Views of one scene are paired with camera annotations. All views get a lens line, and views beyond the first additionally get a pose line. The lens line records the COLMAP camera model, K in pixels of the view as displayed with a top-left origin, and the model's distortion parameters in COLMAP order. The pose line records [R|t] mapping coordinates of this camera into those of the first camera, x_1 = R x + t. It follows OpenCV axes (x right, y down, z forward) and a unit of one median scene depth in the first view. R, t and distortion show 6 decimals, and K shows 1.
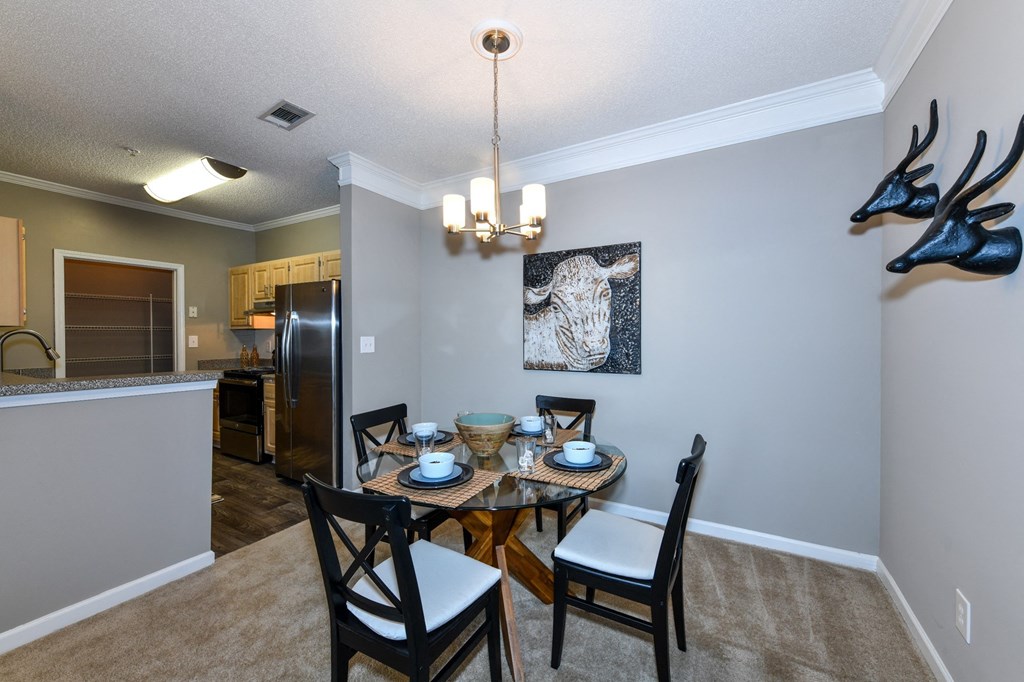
lens RADIAL K [[397.8, 0, 517.4], [0, 397.8, 340.1], [0, 0, 1]] dist [0.001362, -0.000070]
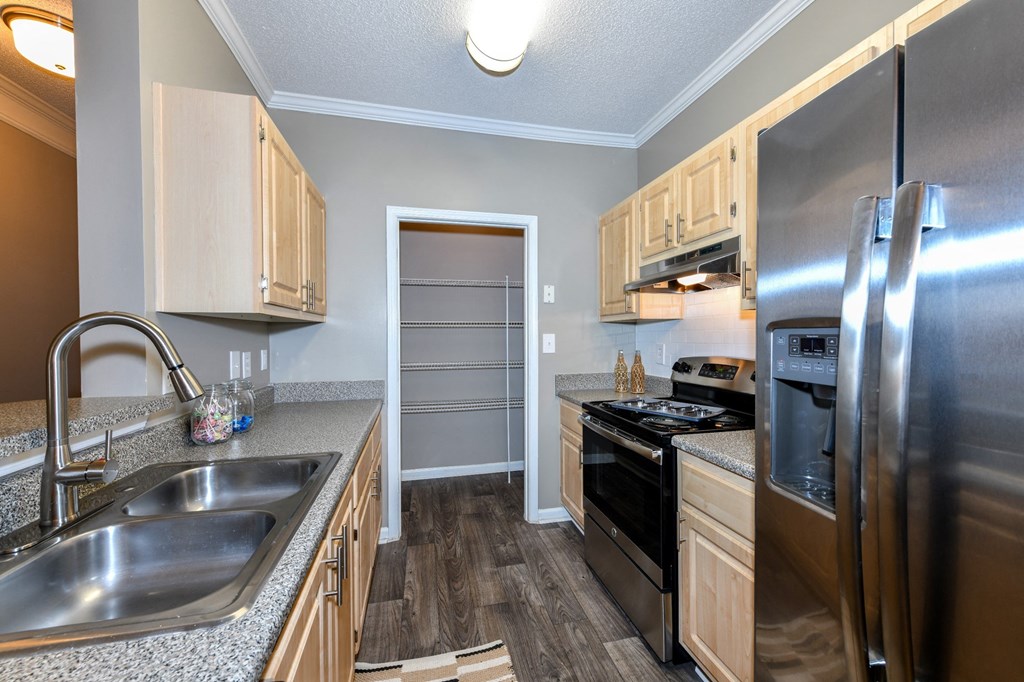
lens RADIAL K [[397.8, 0, 513.4], [0, 397.8, 340.6], [0, 0, 1]] dist [0.001362, -0.000070]
pose [[0.677075, 0.004949, -0.735897, -0.412680], [-0.004241, 0.999987, 0.002823, -0.002289], [0.735902, 0.001209, 0.677087, 0.558984]]
